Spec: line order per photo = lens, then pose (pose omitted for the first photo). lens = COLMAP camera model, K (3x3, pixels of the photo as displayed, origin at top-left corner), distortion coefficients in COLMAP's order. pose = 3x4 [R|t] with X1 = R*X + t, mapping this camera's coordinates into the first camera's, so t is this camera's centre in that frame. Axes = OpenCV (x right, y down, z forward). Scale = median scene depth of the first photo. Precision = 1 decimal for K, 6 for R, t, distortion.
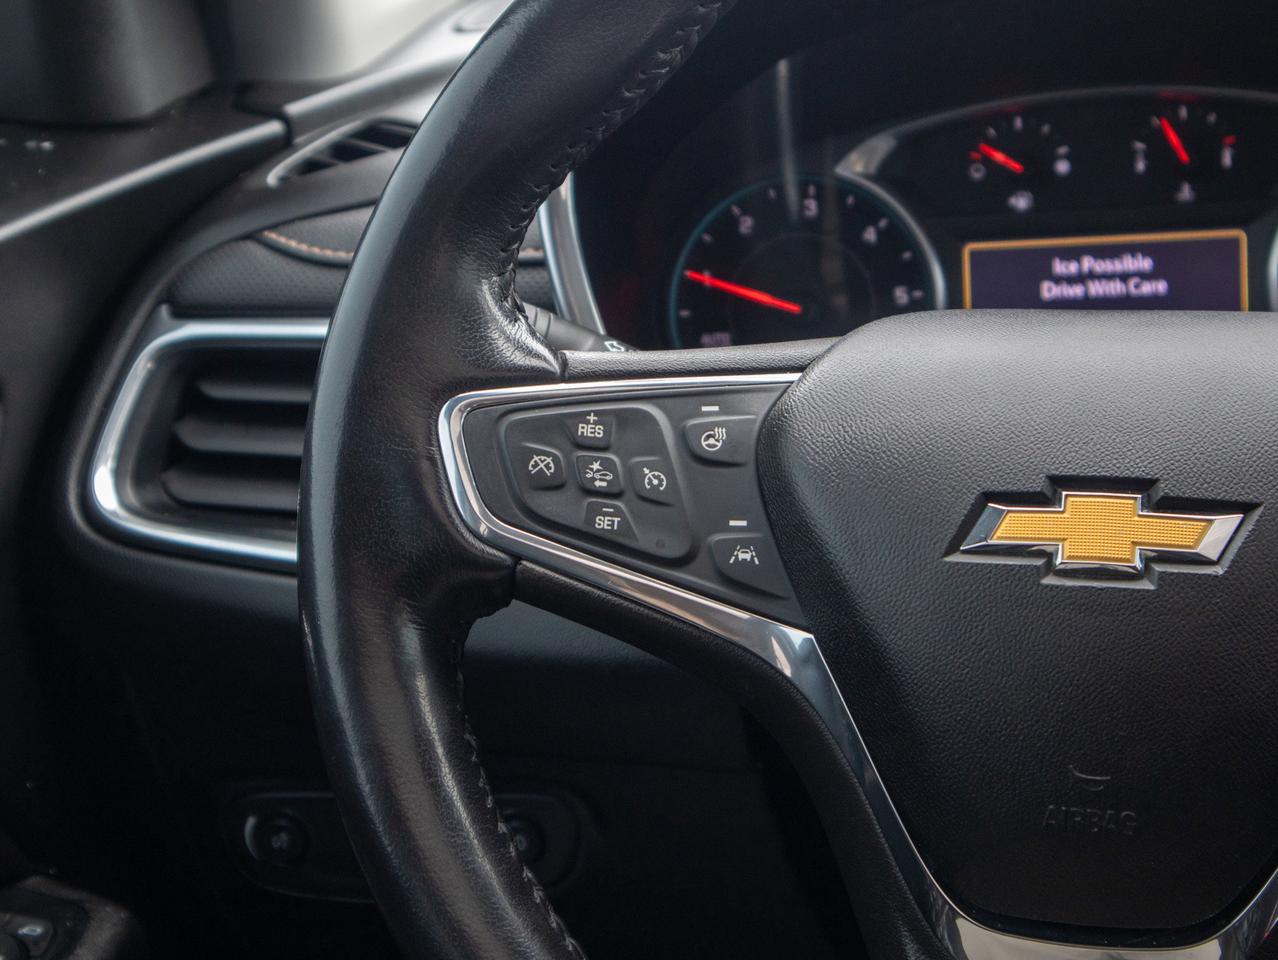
lens RADIAL K [[2152.4, 0, 639.0], [0, 2152.4, 480.0], [0, 0, 1]] dist [0.018450, 0.050477]
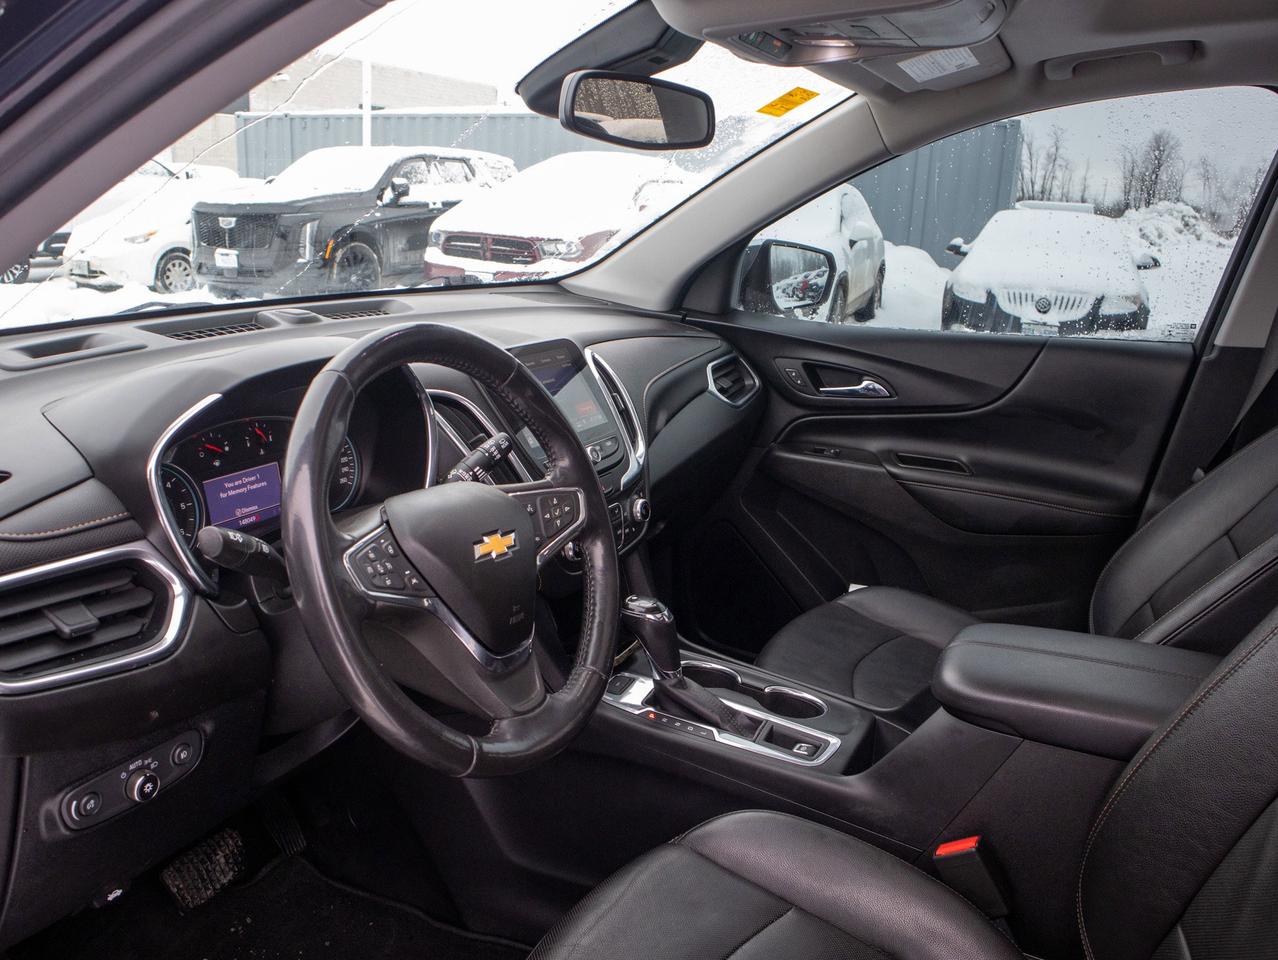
lens RADIAL K [[992.0, 0, 639.0], [0, 992.0, 480.0], [0, 0, 1]] dist [-0.116093, 0.063274]
pose [[0.258554, -0.160801, 0.952519, -1.230129], [0.186484, 0.975808, 0.114113, -0.217405], [-0.947826, 0.148125, 0.282286, 0.240871]]
